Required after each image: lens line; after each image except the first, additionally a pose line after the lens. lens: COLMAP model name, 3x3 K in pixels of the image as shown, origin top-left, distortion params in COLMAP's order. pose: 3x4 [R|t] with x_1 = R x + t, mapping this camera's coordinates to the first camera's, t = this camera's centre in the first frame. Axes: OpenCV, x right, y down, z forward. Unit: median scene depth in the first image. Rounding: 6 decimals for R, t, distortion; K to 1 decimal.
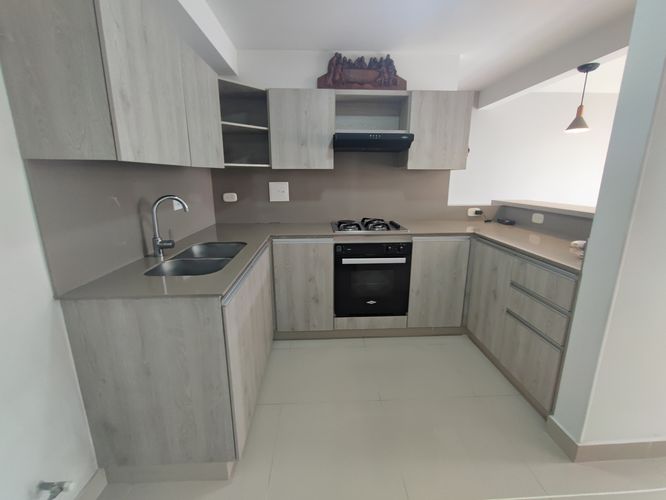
lens RADIAL K [[302.8, 0, 330.8], [0, 302.8, 249.1], [0, 0, 1]] dist [-0.002881, 0.002353]
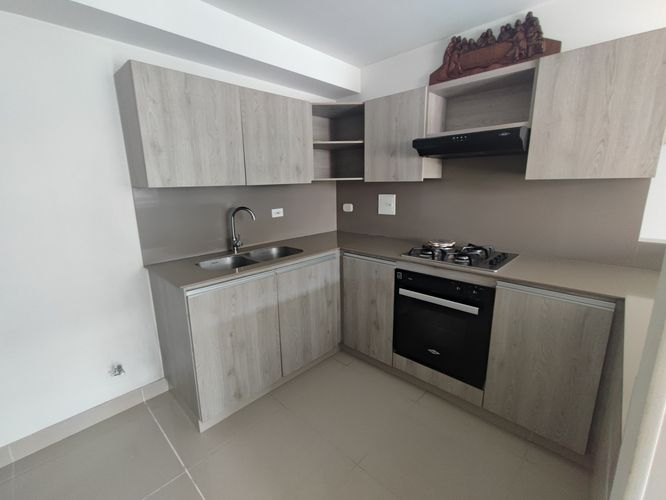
lens RADIAL K [[302.8, 0, 331.2], [0, 302.8, 249.9], [0, 0, 1]] dist [-0.002881, 0.002353]
pose [[0.688008, 0.146256, -0.710812, 0.460906], [-0.151303, 0.986865, 0.056607, -0.085782], [0.709755, 0.068602, 0.701100, 0.245926]]
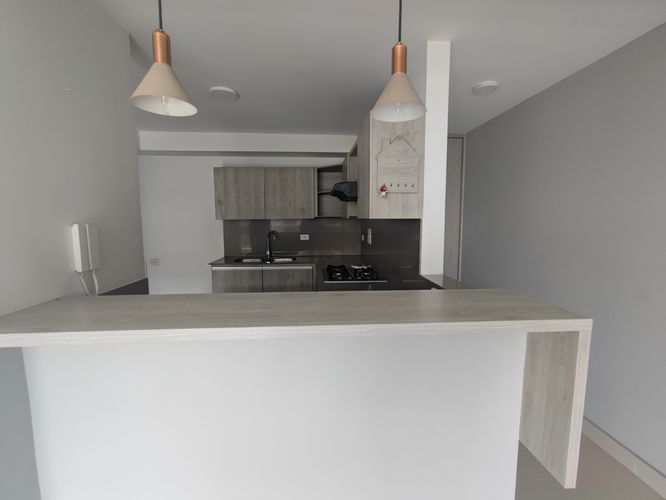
lens RADIAL K [[302.8, 0, 332.8], [0, 302.8, 250.8], [0, 0, 1]] dist [-0.002881, 0.002353]
pose [[0.002959, 0.110719, -0.993847, 1.185130], [-0.224716, 0.968507, 0.107227, -0.263323], [0.974420, 0.223016, 0.027747, 0.969348]]
